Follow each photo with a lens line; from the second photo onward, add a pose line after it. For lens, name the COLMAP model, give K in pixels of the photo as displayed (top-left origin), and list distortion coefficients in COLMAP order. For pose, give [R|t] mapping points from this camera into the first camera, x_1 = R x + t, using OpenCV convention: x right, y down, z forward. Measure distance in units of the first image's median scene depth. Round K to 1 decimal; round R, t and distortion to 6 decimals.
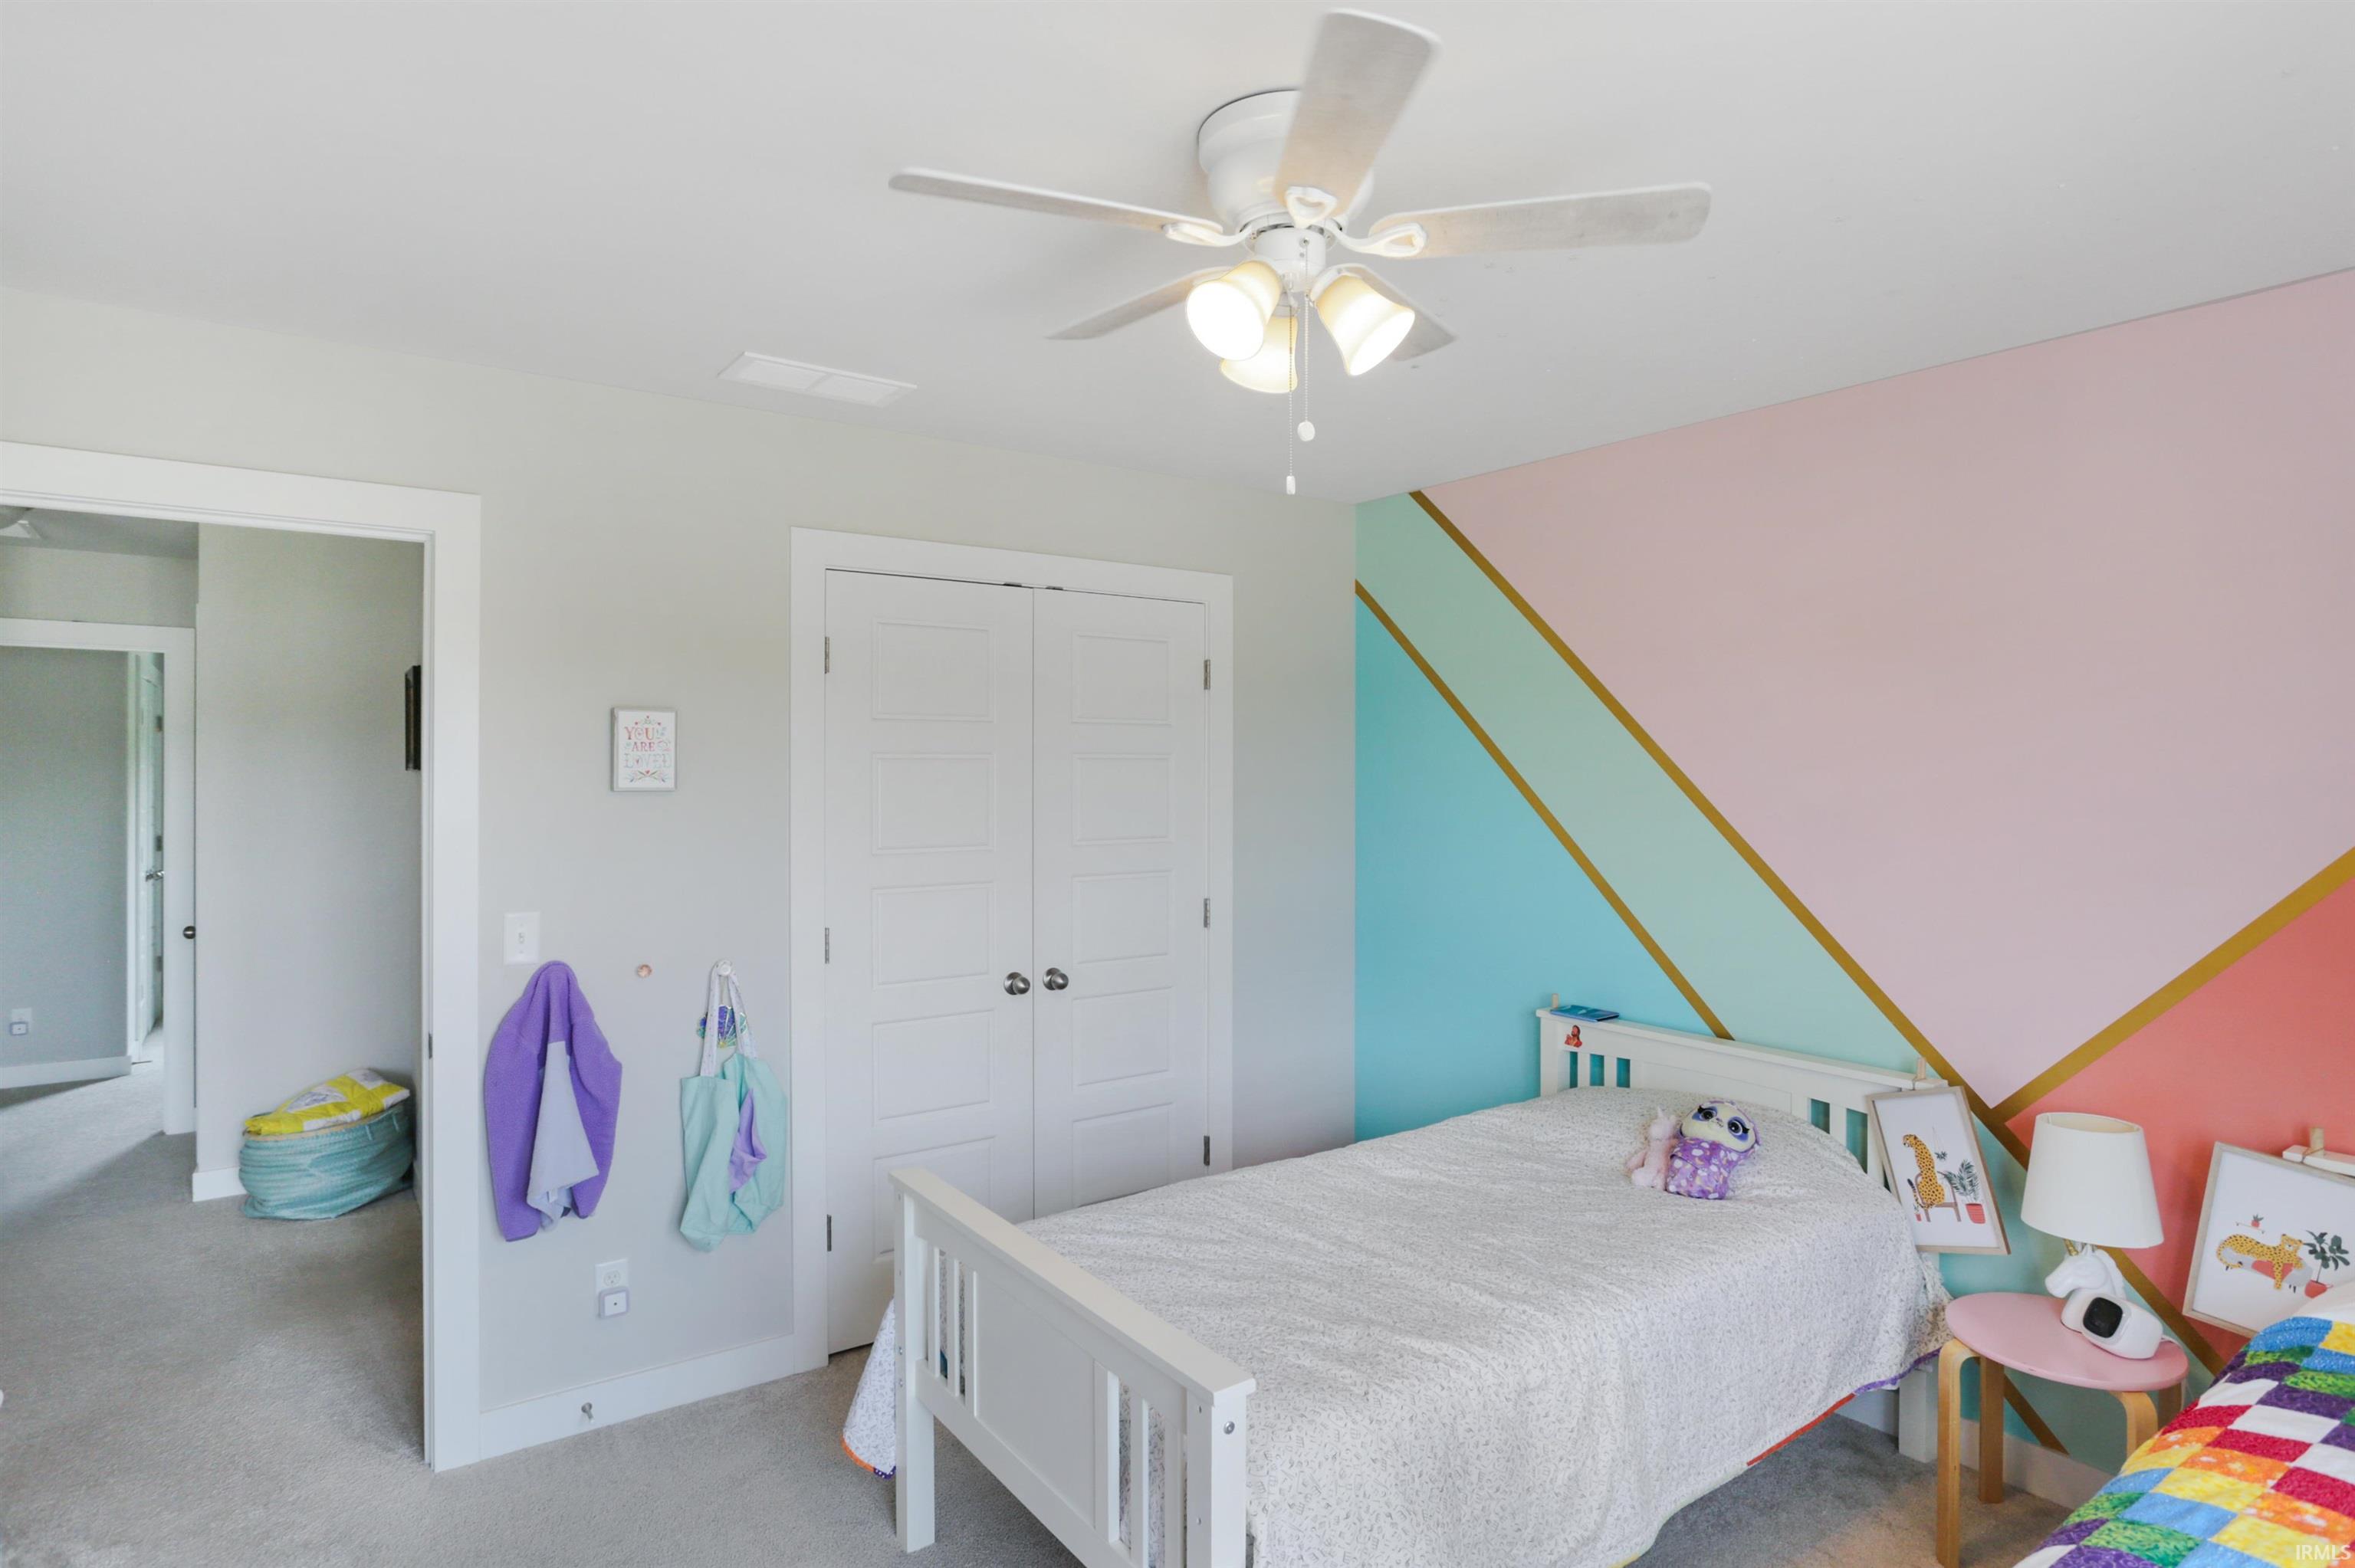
lens RADIAL K [[1290.7, 0, 1177.5], [0, 1290.7, 784.0], [0, 0, 1]] dist [-0.078050, 0.039225]
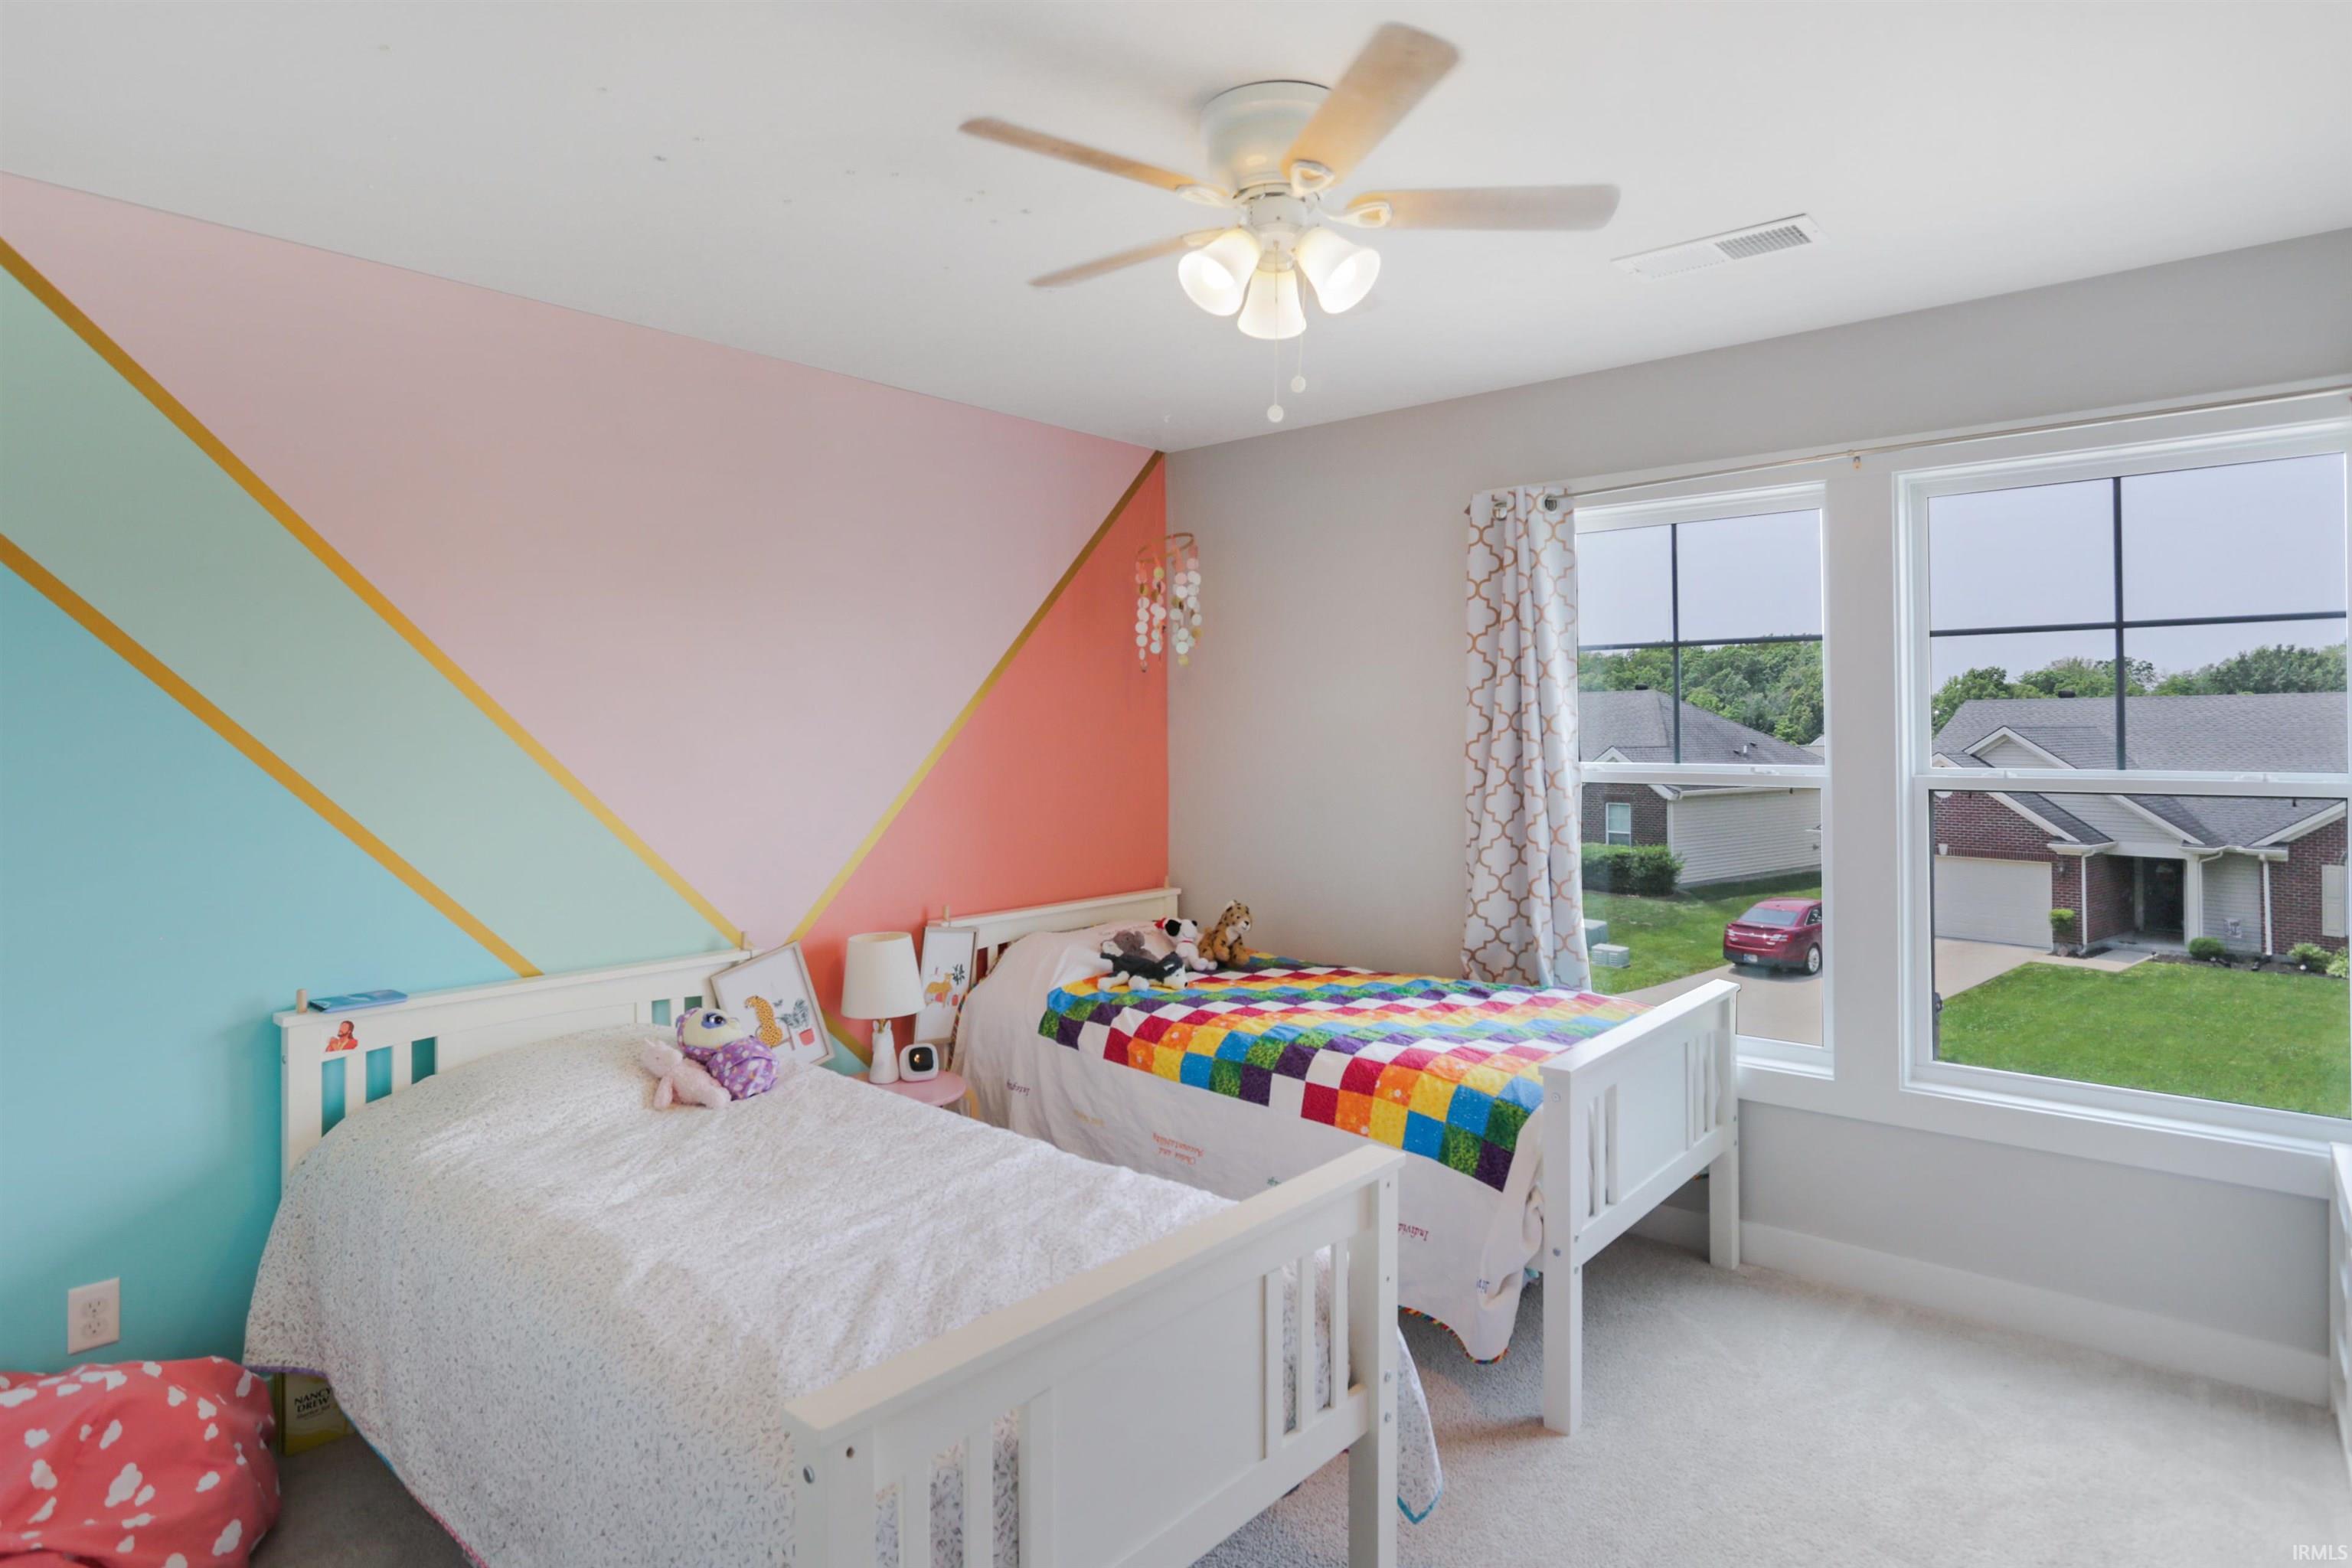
lens RADIAL K [[1275.4, 0, 1176.2], [0, 1275.4, 766.9], [0, 0, 1]] dist [-0.063843, 0.037433]
pose [[-0.238470, -0.027894, 0.970749, -0.670821], [0.021770, 0.999183, 0.034059, 0.033049], [-0.970906, 0.029255, -0.237668, 0.910690]]
